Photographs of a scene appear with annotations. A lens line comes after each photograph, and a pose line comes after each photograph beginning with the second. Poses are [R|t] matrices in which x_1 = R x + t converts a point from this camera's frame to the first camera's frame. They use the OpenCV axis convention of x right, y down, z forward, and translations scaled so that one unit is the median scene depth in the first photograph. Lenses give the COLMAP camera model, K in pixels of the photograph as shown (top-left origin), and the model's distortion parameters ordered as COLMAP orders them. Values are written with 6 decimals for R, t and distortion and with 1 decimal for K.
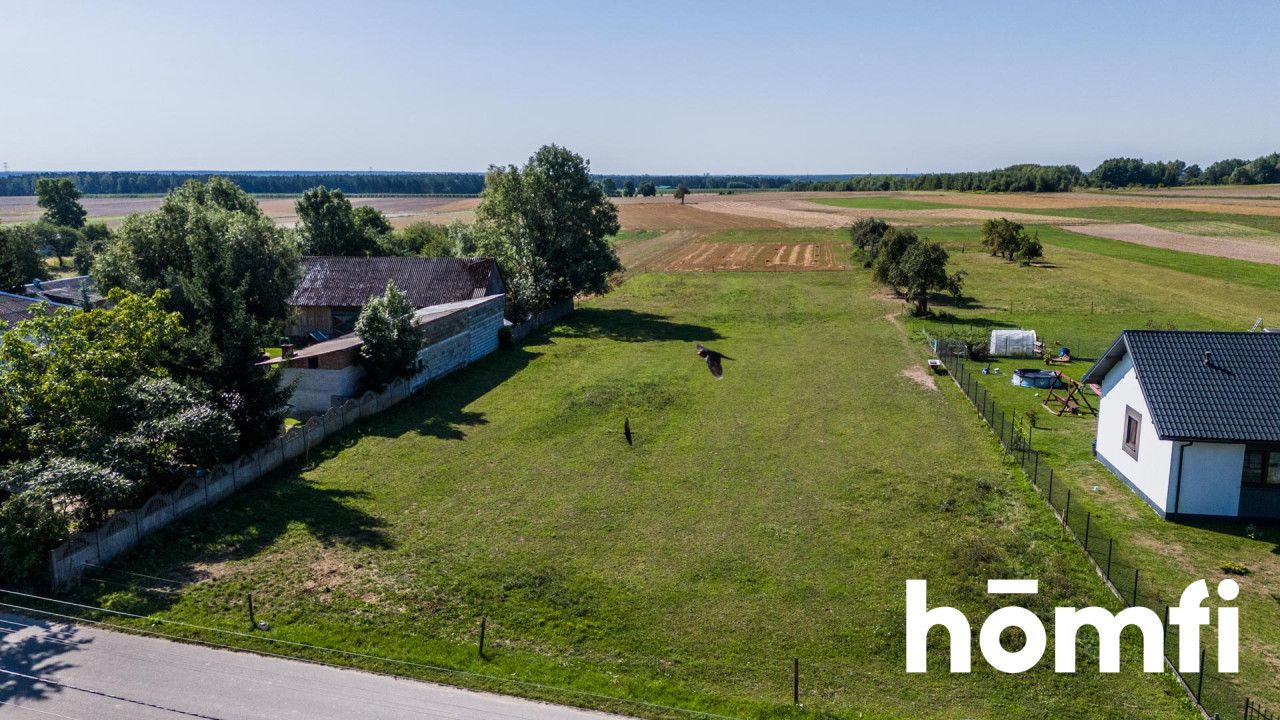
lens RADIAL K [[932.6, 0, 642.4], [0, 932.6, 354.7], [0, 0, 1]] dist [0.075856, -0.072011]
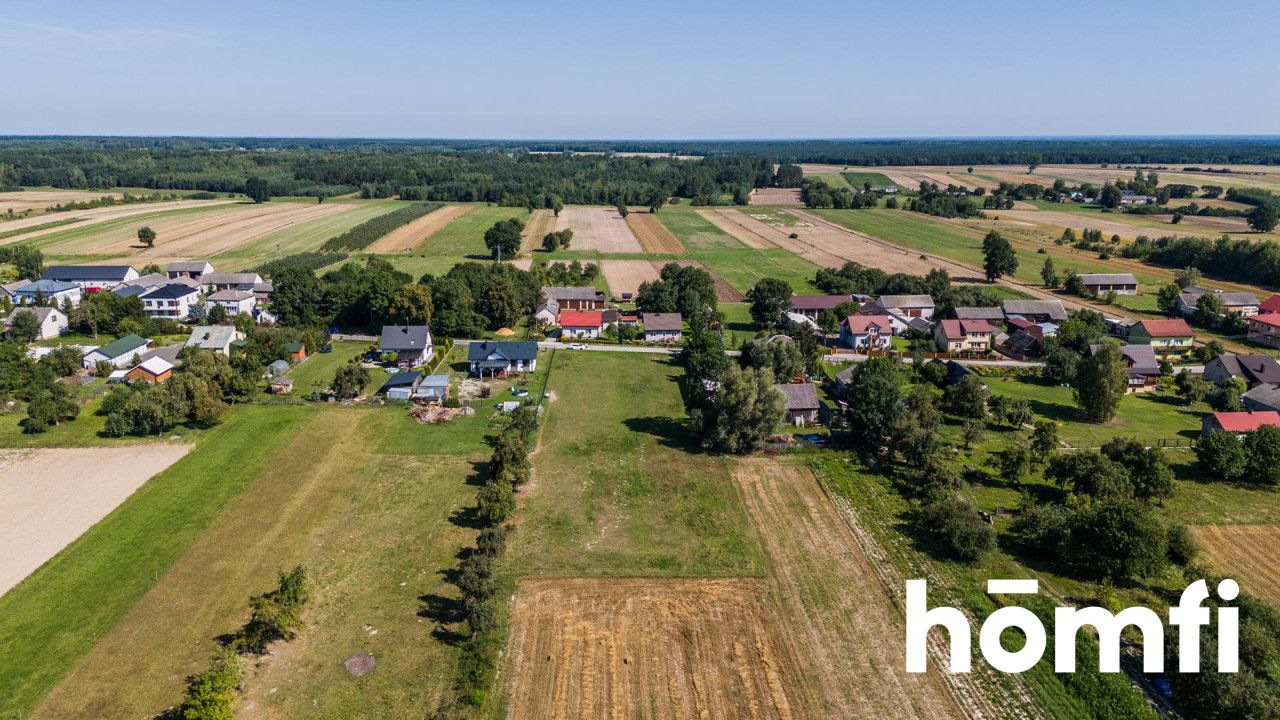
lens RADIAL K [[932.6, 0, 639.9], [0, 932.6, 365.3], [0, 0, 1]] dist [0.075856, -0.072011]
pose [[-0.978436, 0.050523, -0.200276, 0.528296], [-0.037285, 0.910493, 0.411841, -1.160257], [0.203157, 0.410427, -0.888975, 3.198679]]
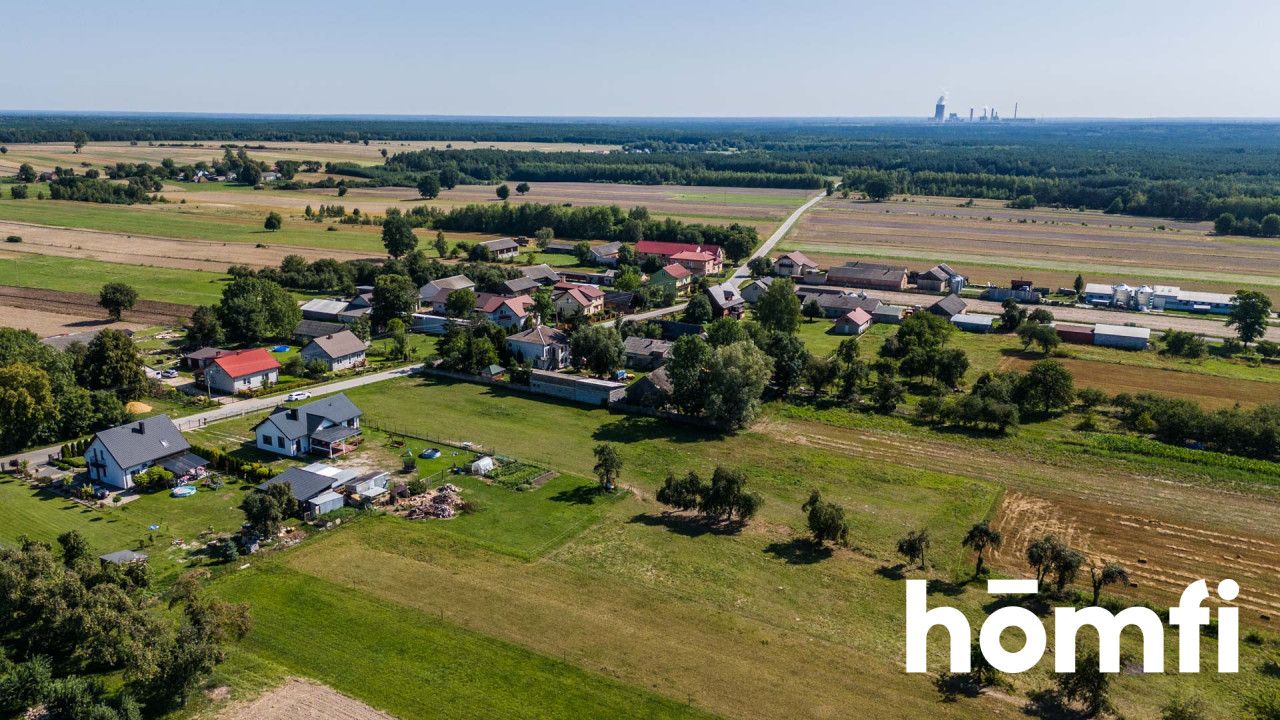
lens RADIAL K [[932.6, 0, 639.0], [0, 932.6, 358.2], [0, 0, 1]] dist [0.075856, -0.072011]
pose [[-0.344925, 0.234267, -0.908926, 1.980431], [-0.181045, 0.933564, 0.309322, -0.886547], [0.921005, 0.271249, -0.279597, 1.728582]]
